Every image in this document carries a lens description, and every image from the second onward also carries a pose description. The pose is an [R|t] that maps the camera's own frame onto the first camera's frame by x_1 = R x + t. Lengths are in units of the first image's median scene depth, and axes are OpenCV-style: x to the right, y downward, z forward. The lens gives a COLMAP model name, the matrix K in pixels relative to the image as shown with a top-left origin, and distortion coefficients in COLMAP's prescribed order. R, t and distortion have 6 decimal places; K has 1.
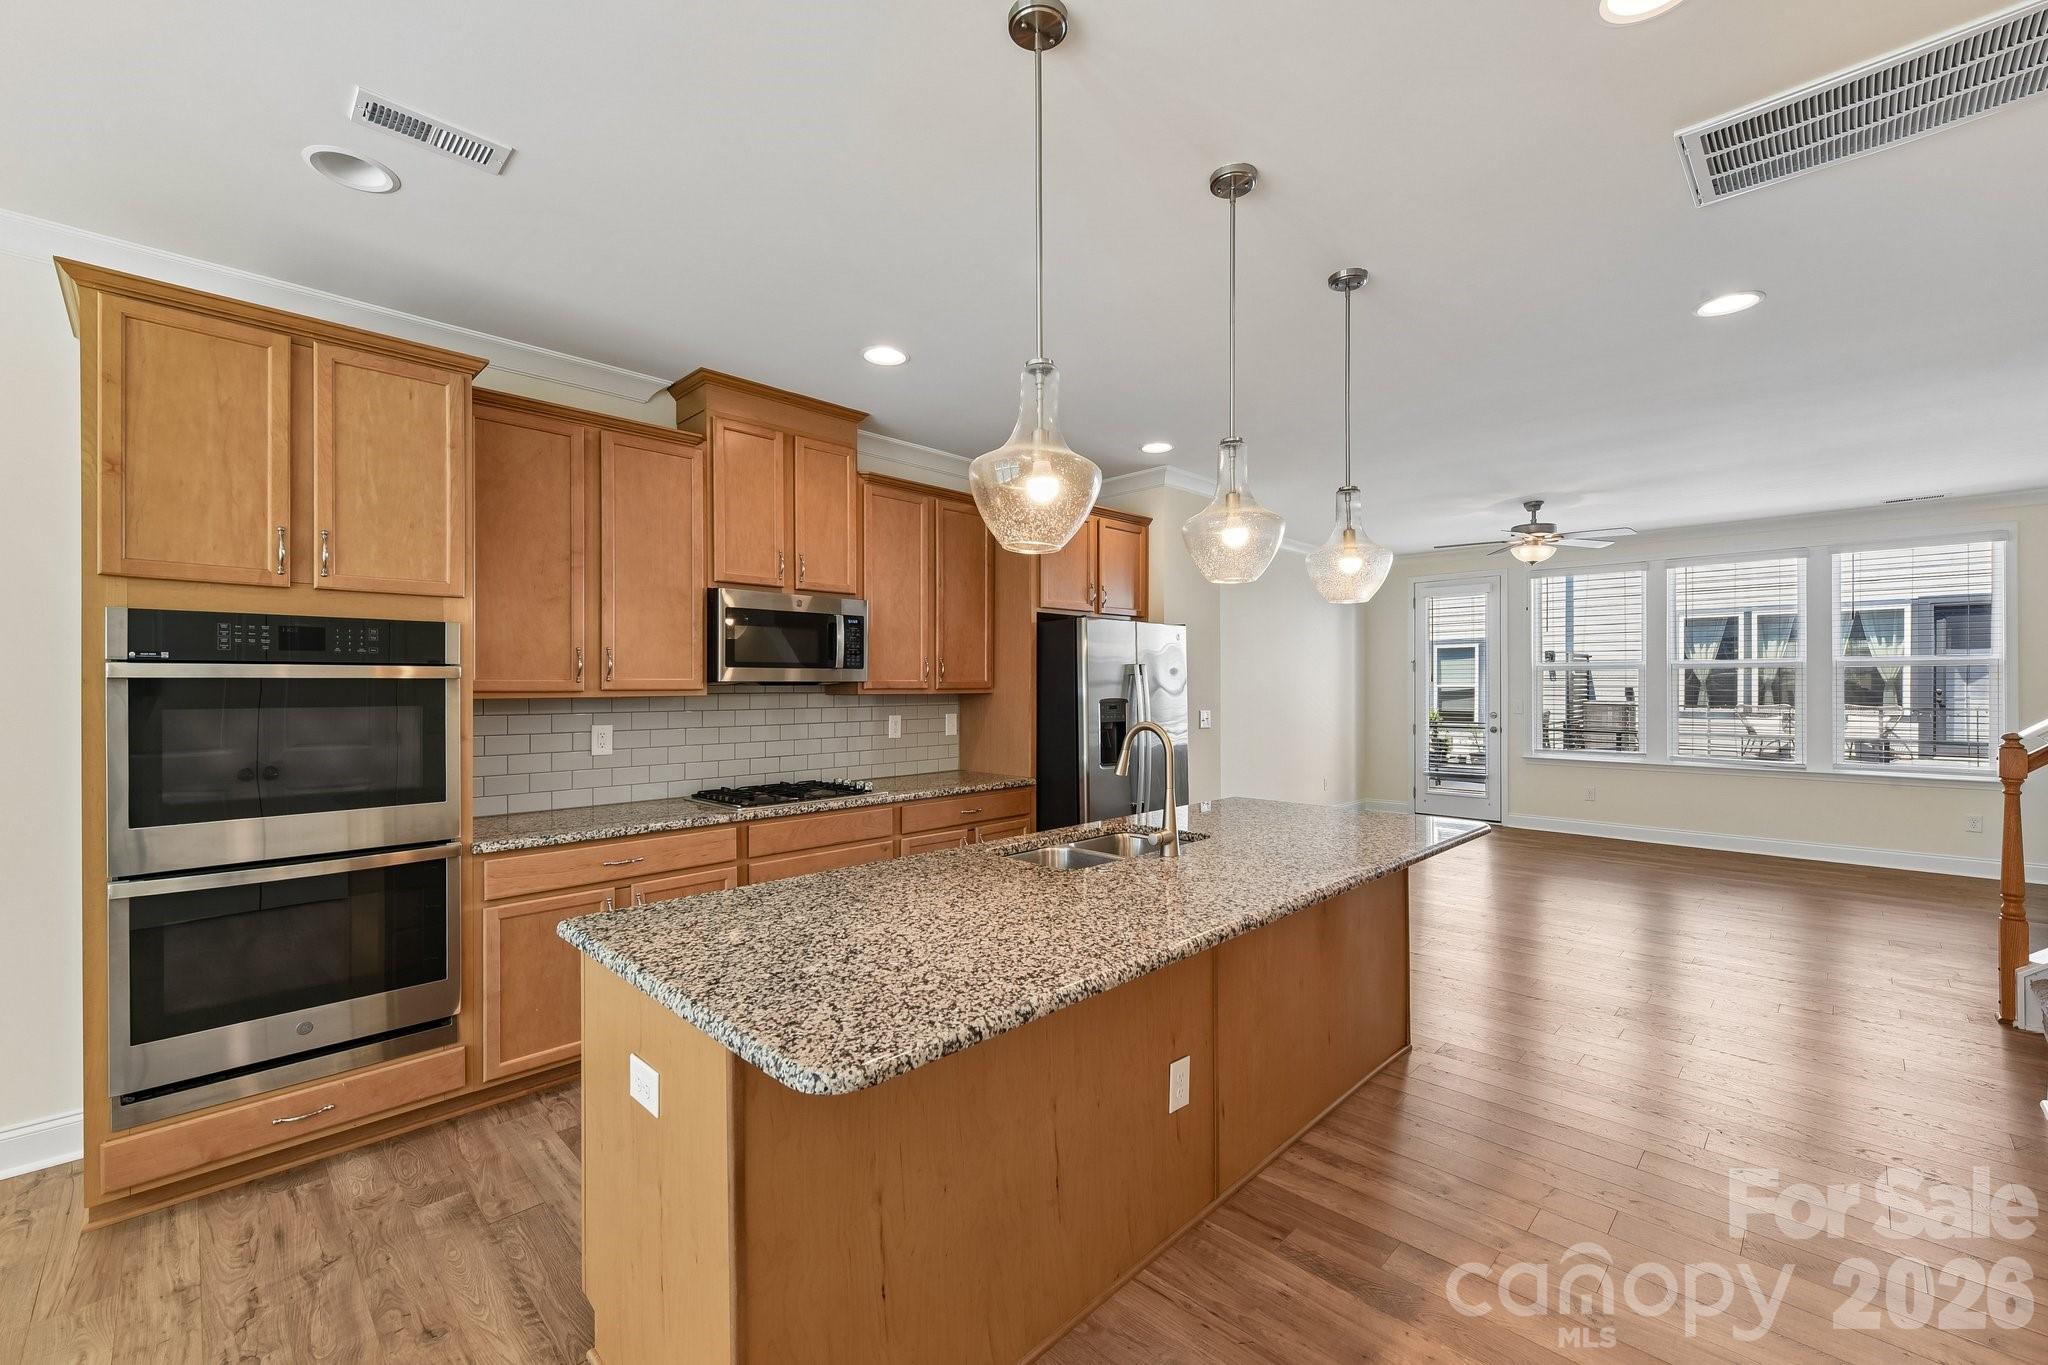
lens RADIAL K [[862.6, 0, 1023.6], [0, 862.6, 687.3], [0, 0, 1]] dist [-0.001506, 0.000686]
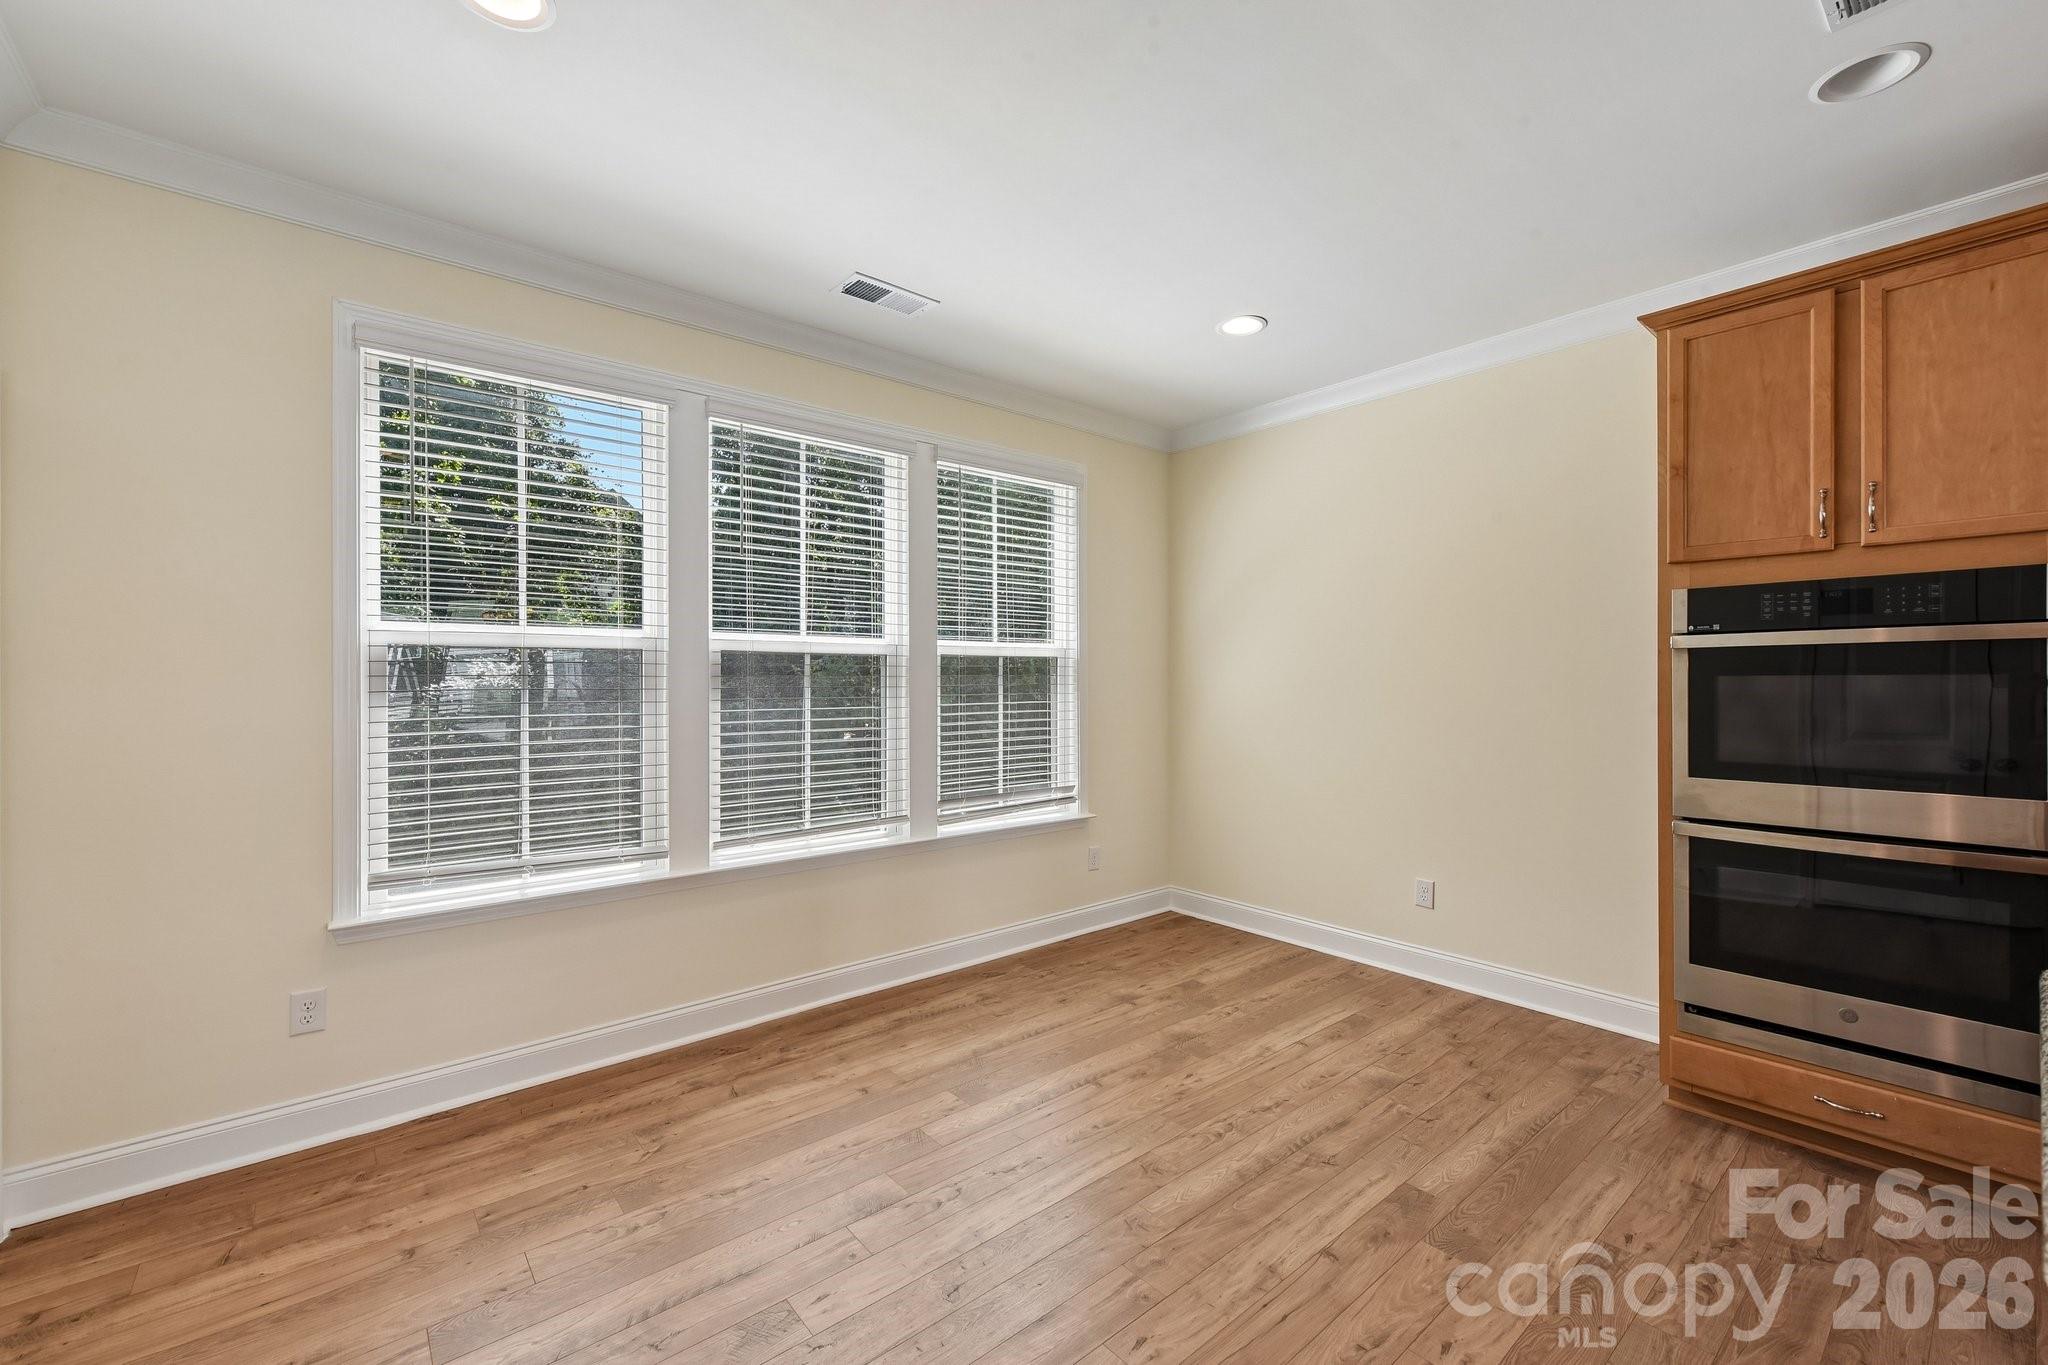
lens RADIAL K [[862.6, 0, 1019.6], [0, 862.6, 679.4], [0, 0, 1]] dist [-0.001506, 0.000686]
pose [[-0.120250, -0.000988, -0.992743, 0.208077], [0.000719, 0.999999, -0.001083, 0.028579], [0.992743, -0.000844, -0.120249, 0.213985]]
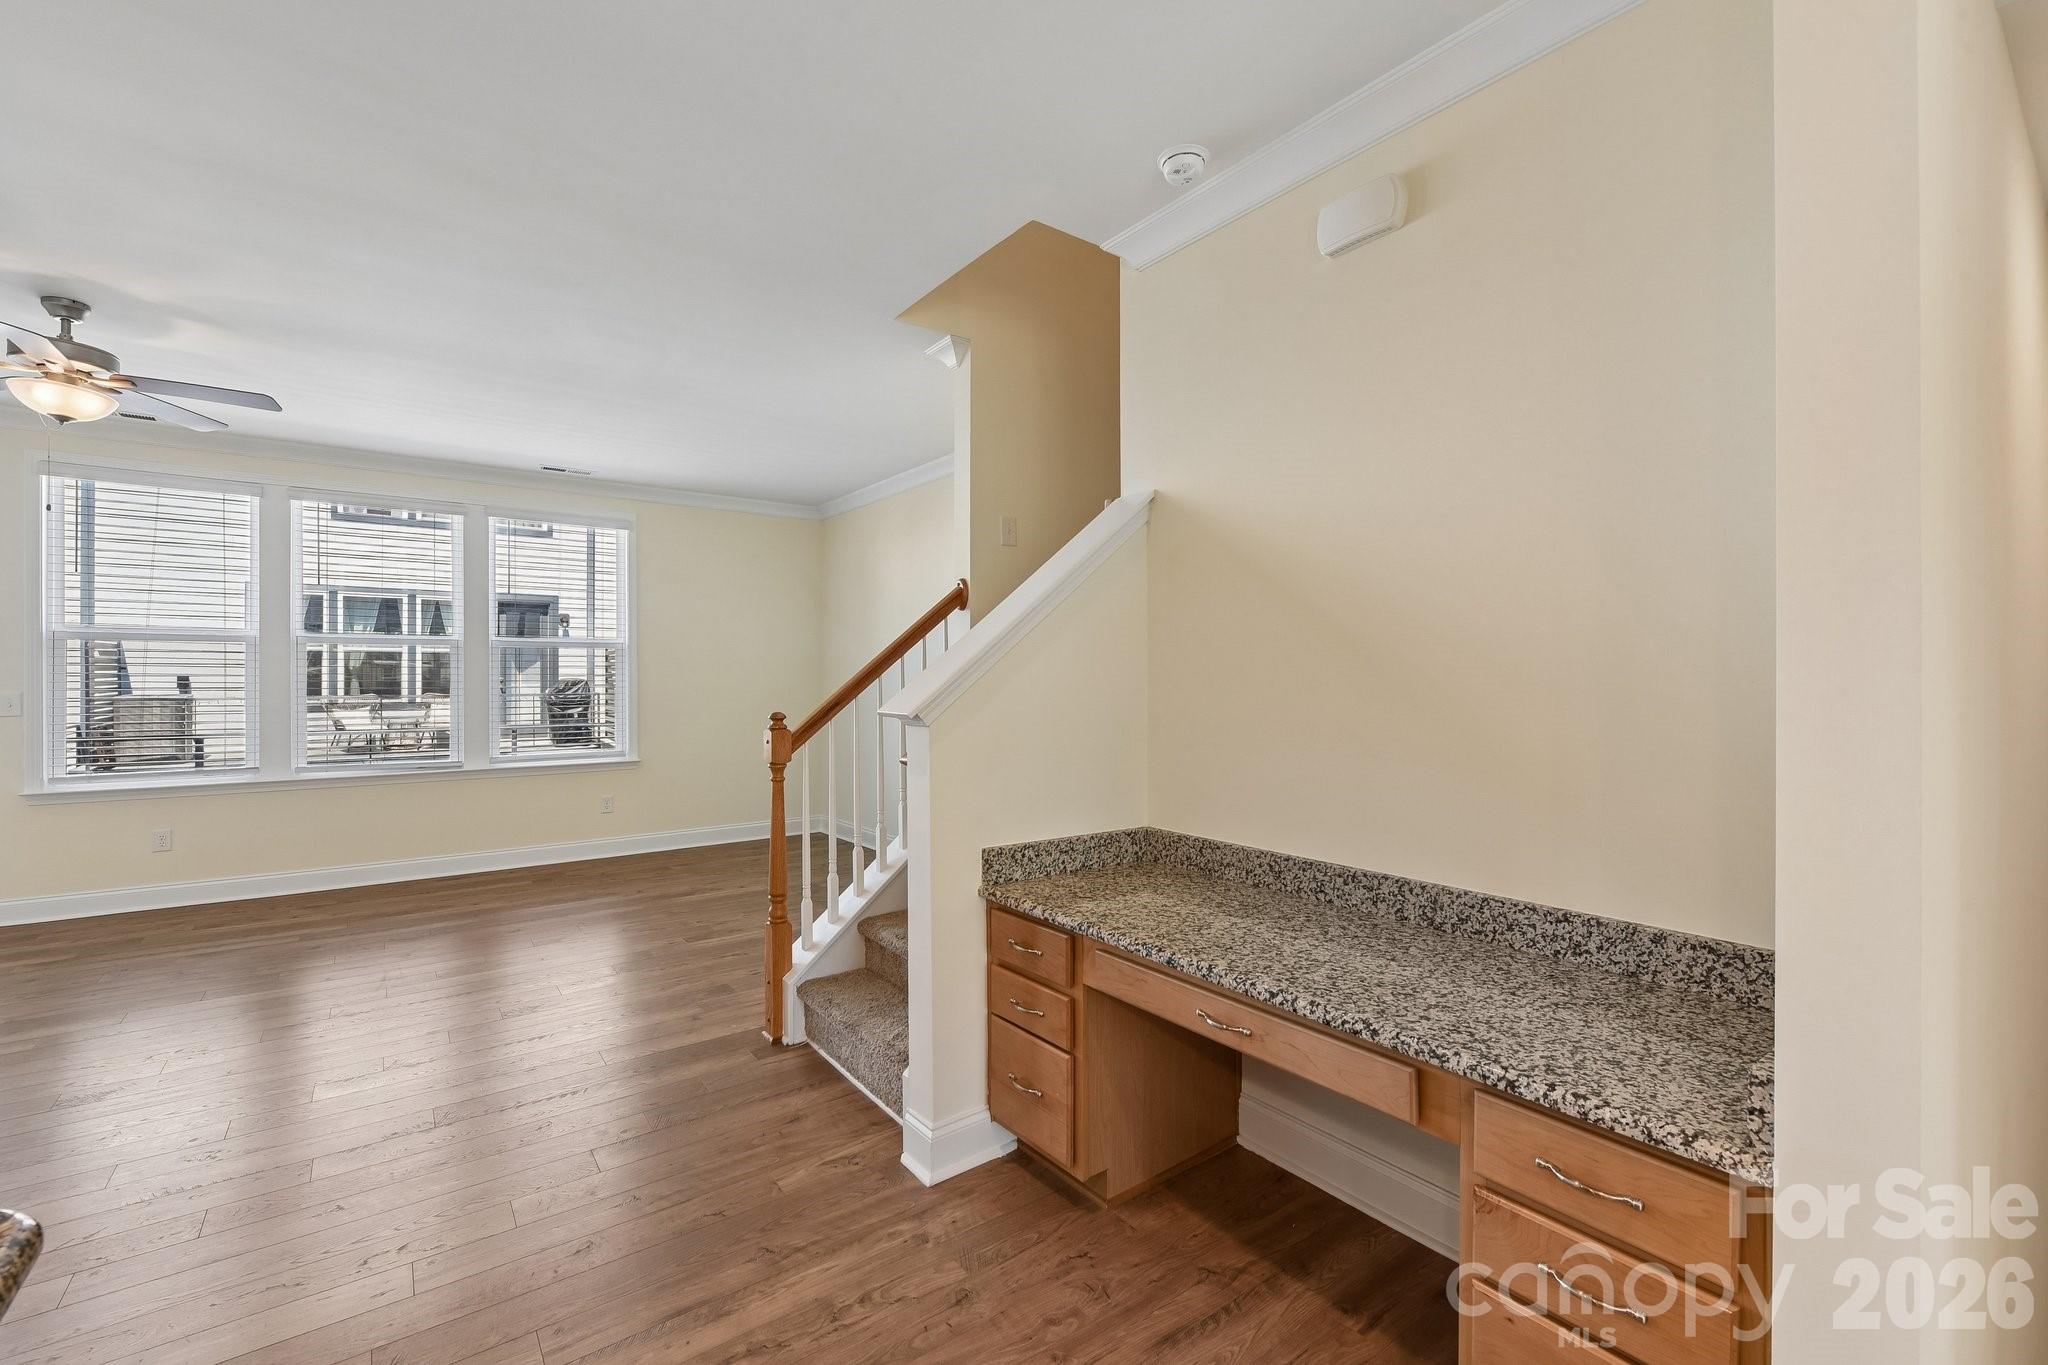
lens RADIAL K [[862.6, 0, 1021.2], [0, 862.6, 669.4], [0, 0, 1]] dist [-0.001506, 0.000686]
pose [[0.166421, 0.008565, 0.986018, 0.462089], [0.003729, 0.999950, -0.009316, 0.028104], [-0.986048, 0.005228, 0.166381, 0.897917]]
